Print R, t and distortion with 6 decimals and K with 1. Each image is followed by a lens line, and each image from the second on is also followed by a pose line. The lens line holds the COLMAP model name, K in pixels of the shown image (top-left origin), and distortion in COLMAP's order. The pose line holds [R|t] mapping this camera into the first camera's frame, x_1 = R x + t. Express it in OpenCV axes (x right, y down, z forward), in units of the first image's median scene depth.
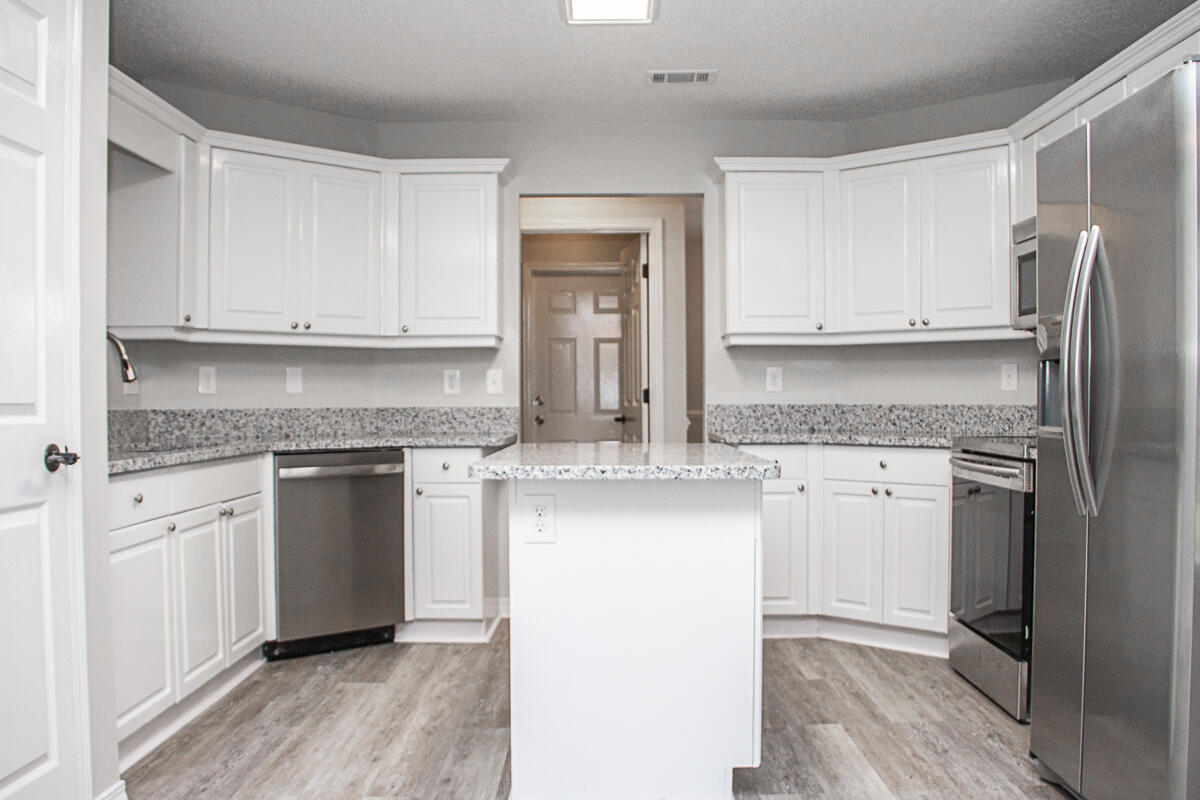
lens RADIAL K [[1038.4, 0, 600.9], [0, 1038.4, 429.9], [0, 0, 1]] dist [-0.179611, 0.127575]
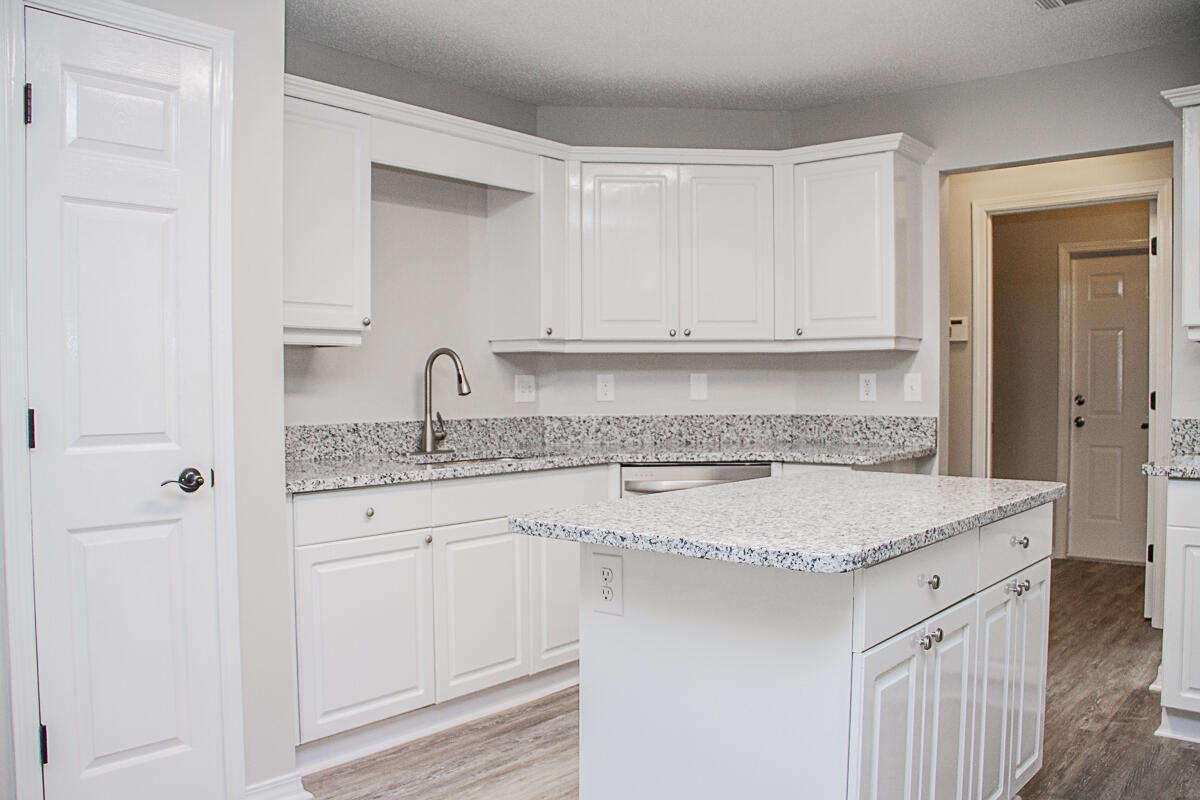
lens RADIAL K [[966.9, 0, 581.8], [0, 966.9, 426.3], [0, 0, 1]] dist [-0.179904, 0.108774]
pose [[0.764306, 0.024841, -0.644375, 0.227981], [-0.014821, 0.999670, 0.020959, -0.029803], [0.644684, -0.006469, 0.764422, 0.228576]]
